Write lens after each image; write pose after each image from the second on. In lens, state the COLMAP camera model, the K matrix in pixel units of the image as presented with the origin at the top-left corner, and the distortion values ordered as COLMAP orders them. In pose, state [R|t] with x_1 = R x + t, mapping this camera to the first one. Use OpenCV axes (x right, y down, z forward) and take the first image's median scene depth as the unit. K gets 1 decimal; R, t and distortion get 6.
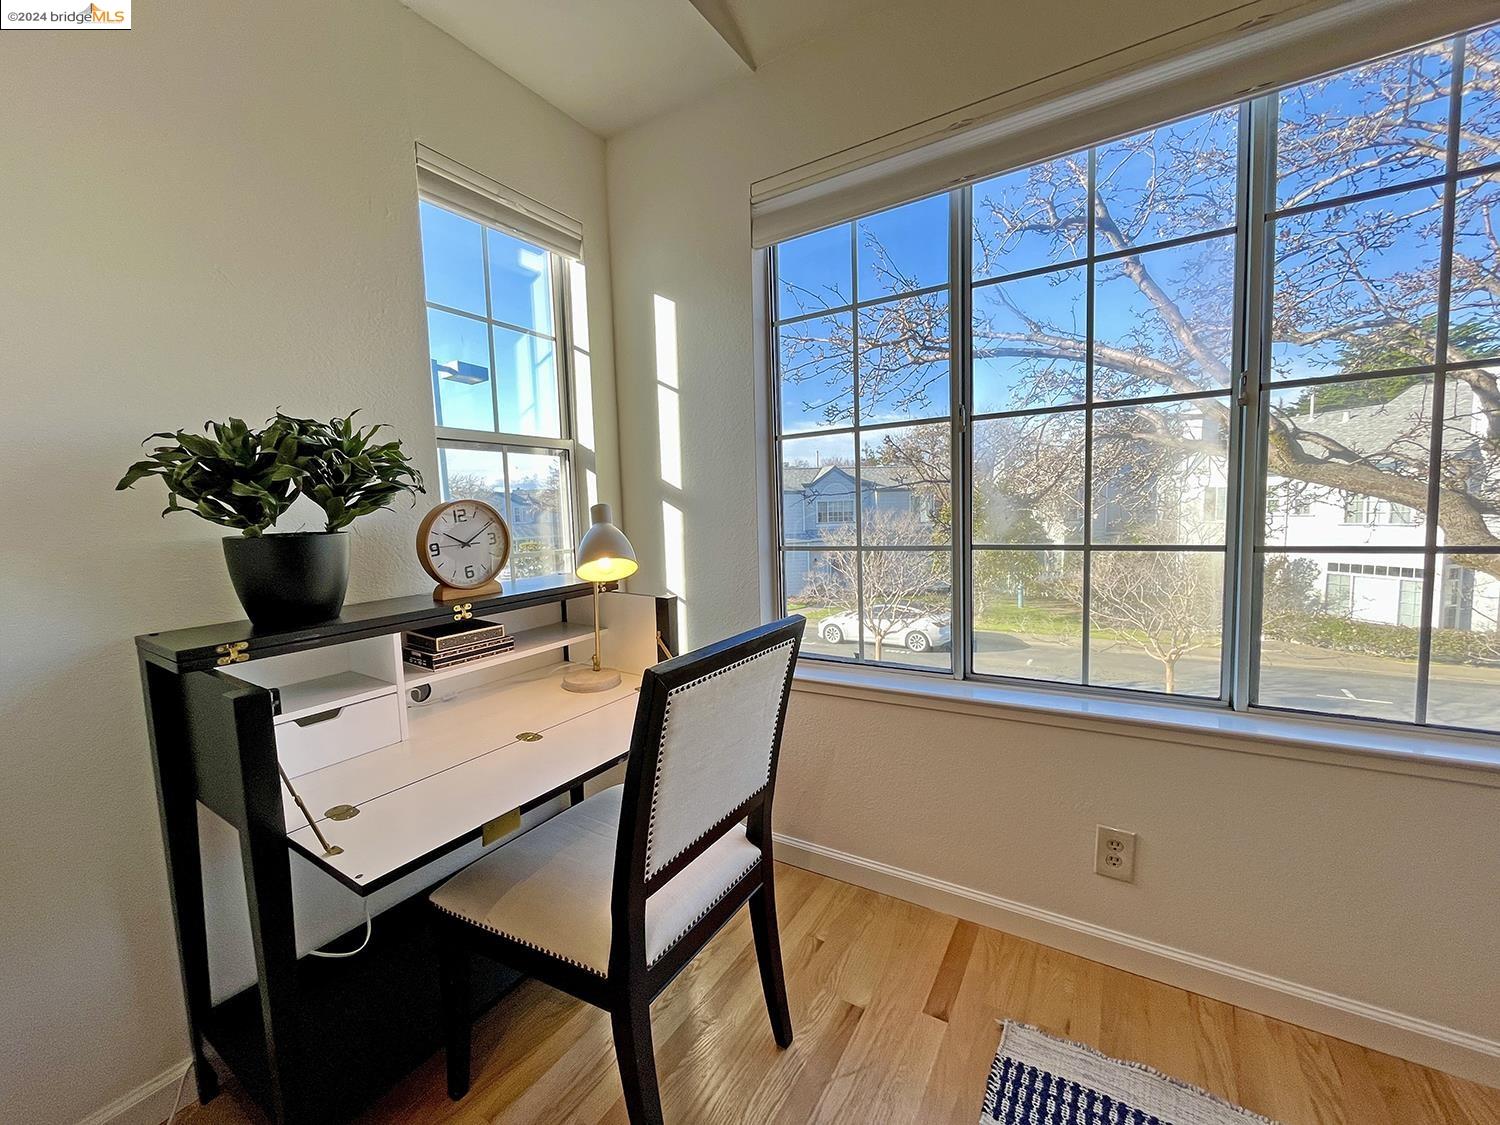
lens RADIAL K [[608.9, 0, 750.0], [0, 608.9, 562.5], [0, 0, 1]] dist [-0.000189, 0.000186]
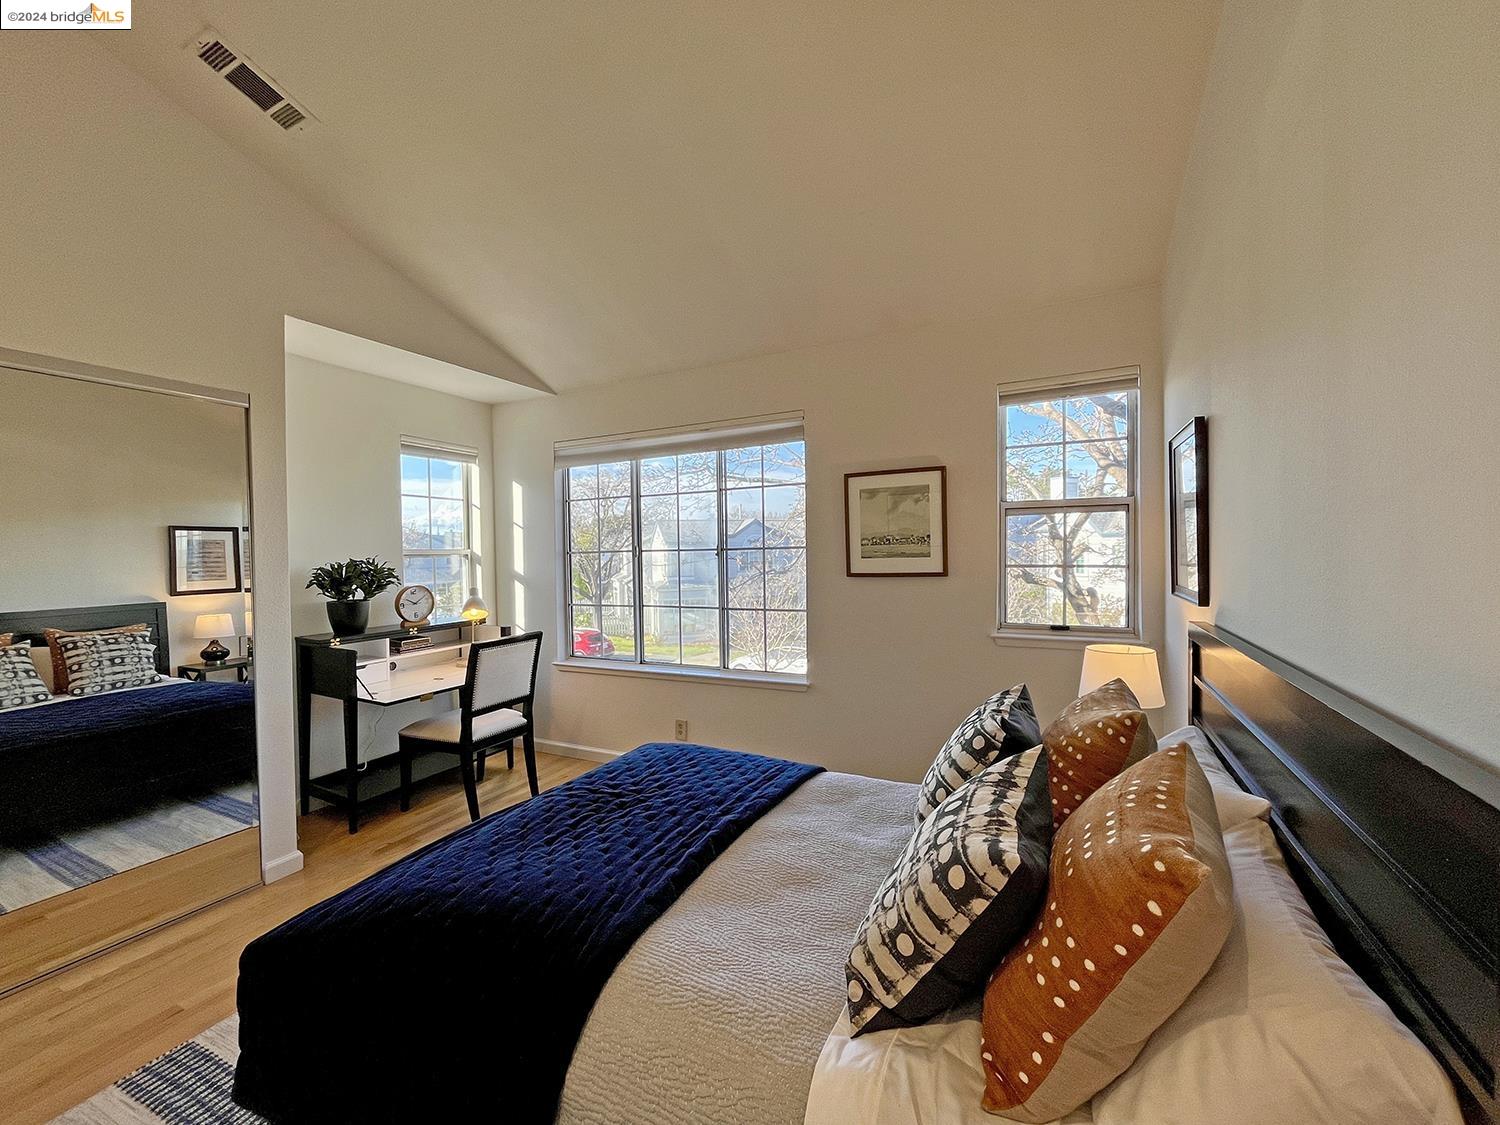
lens RADIAL K [[608.9, 0, 750.0], [0, 608.9, 562.5], [0, 0, 1]] dist [-0.000189, 0.000186]
pose [[0.995686, 0.014411, 0.091658, 0.640982], [-0.008026, 0.997539, -0.069651, -0.035223], [-0.092436, 0.068615, 0.993352, -1.557099]]
